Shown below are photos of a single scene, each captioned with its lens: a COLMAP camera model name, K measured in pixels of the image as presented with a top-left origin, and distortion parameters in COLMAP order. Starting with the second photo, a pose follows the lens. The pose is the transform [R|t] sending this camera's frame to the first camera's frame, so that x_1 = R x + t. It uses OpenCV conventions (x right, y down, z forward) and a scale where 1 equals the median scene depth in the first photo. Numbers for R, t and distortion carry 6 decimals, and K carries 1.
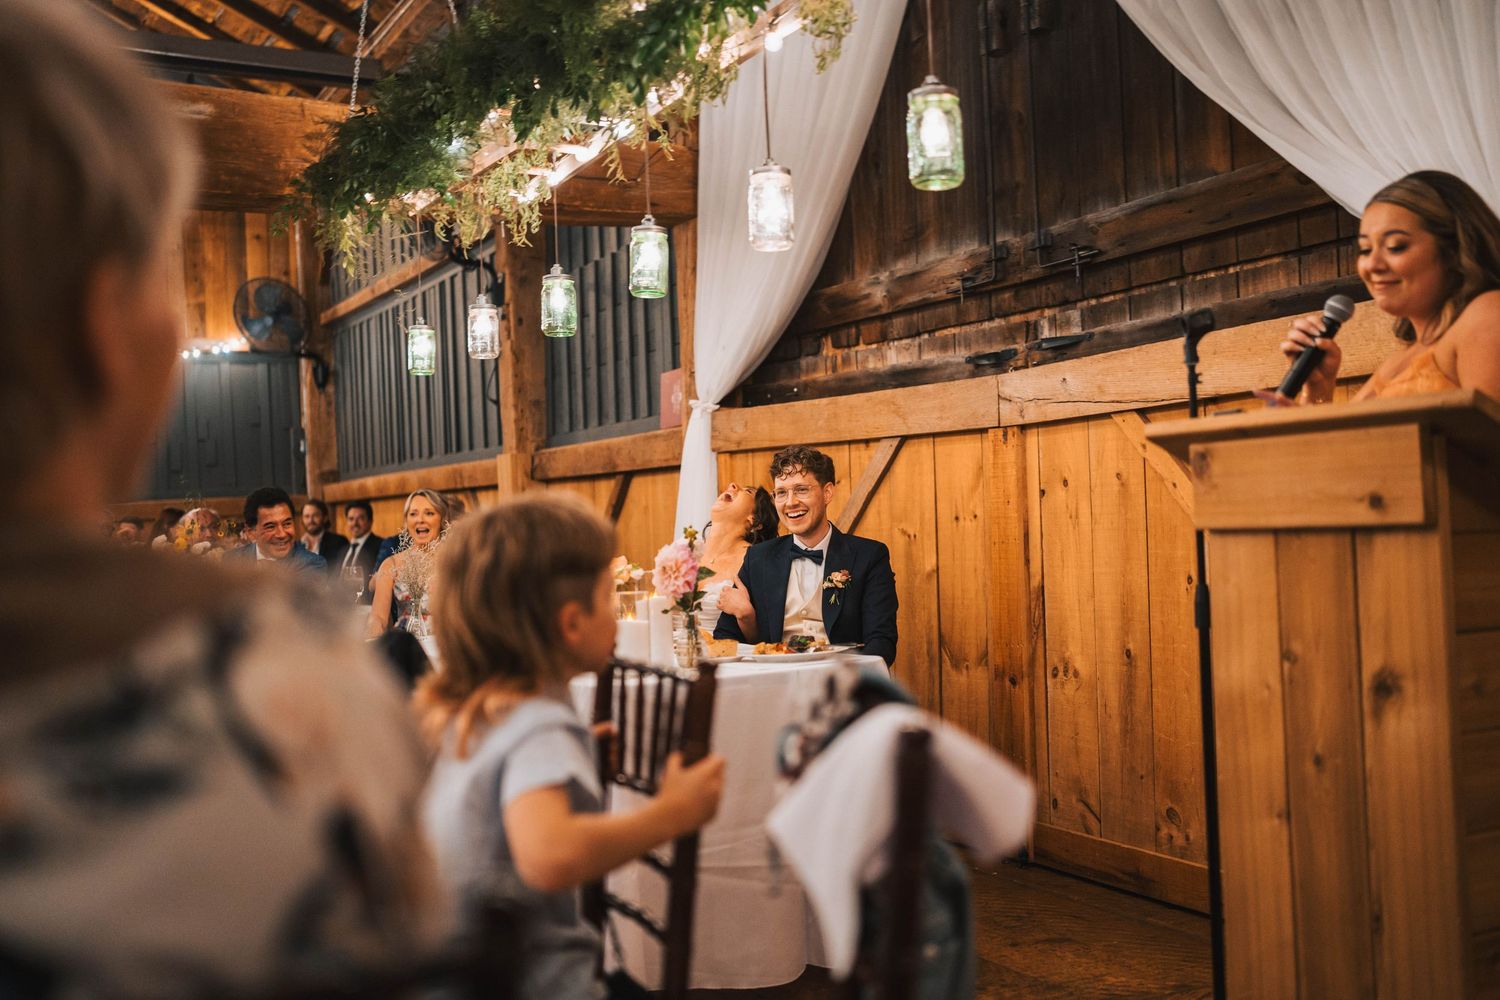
lens RADIAL K [[1480.3, 0, 750.0], [0, 1480.3, 500.0], [0, 0, 1]] dist [-0.072172, 0.297920]
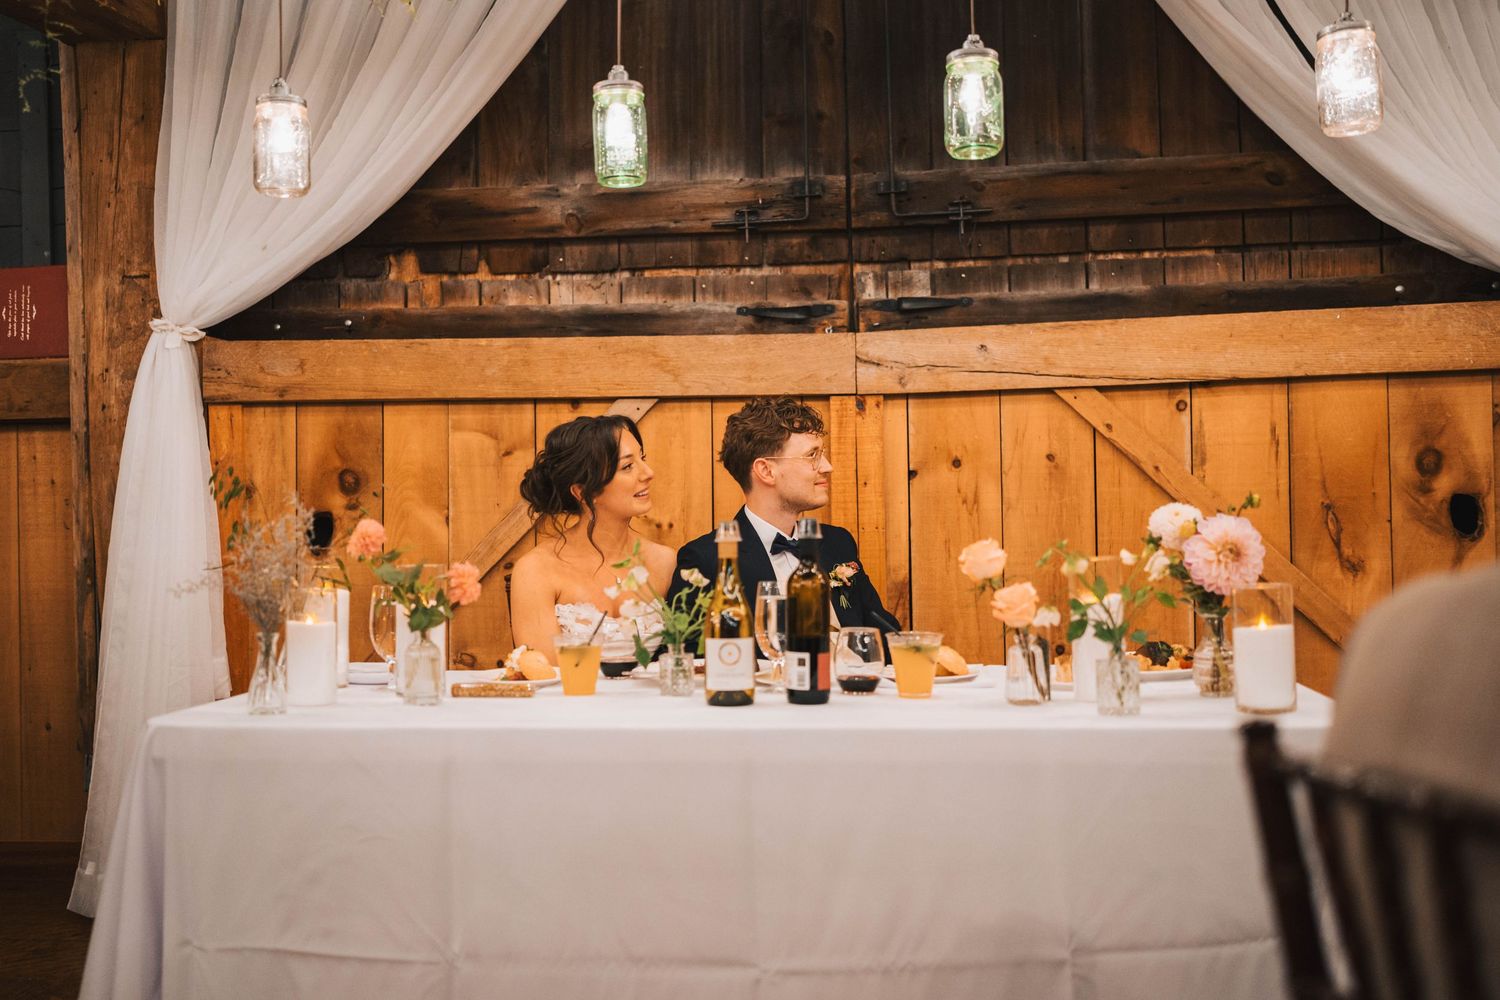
lens RADIAL K [[1480.3, 0, 750.0], [0, 1480.3, 500.0], [0, 0, 1]] dist [-0.072172, 0.297920]
pose [[0.588053, 0.027026, 0.808371, -0.512527], [-0.014257, 0.999633, -0.023049, 0.029050], [-0.808697, 0.002029, 0.588222, 0.516102]]
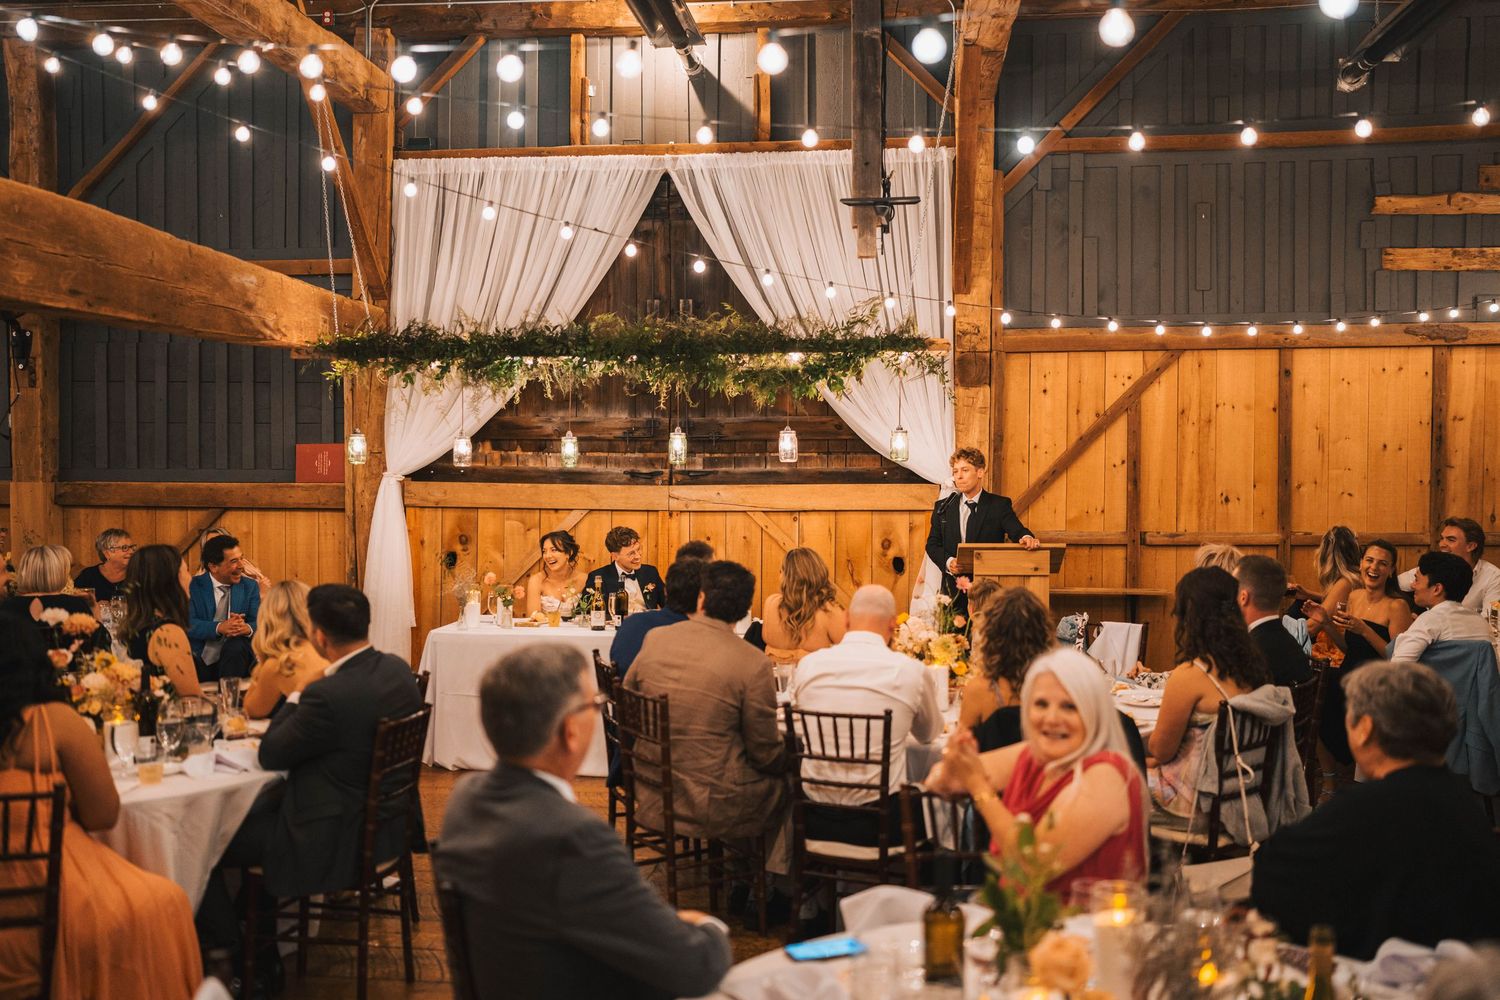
lens RADIAL K [[1480.3, 0, 750.0], [0, 1480.3, 500.0], [0, 0, 1]] dist [-0.072172, 0.297920]
pose [[0.584177, 0.010351, 0.811560, -1.381585], [-0.033164, 0.999388, 0.011125, -0.086142], [-0.810948, -0.033413, 0.584163, -0.306249]]
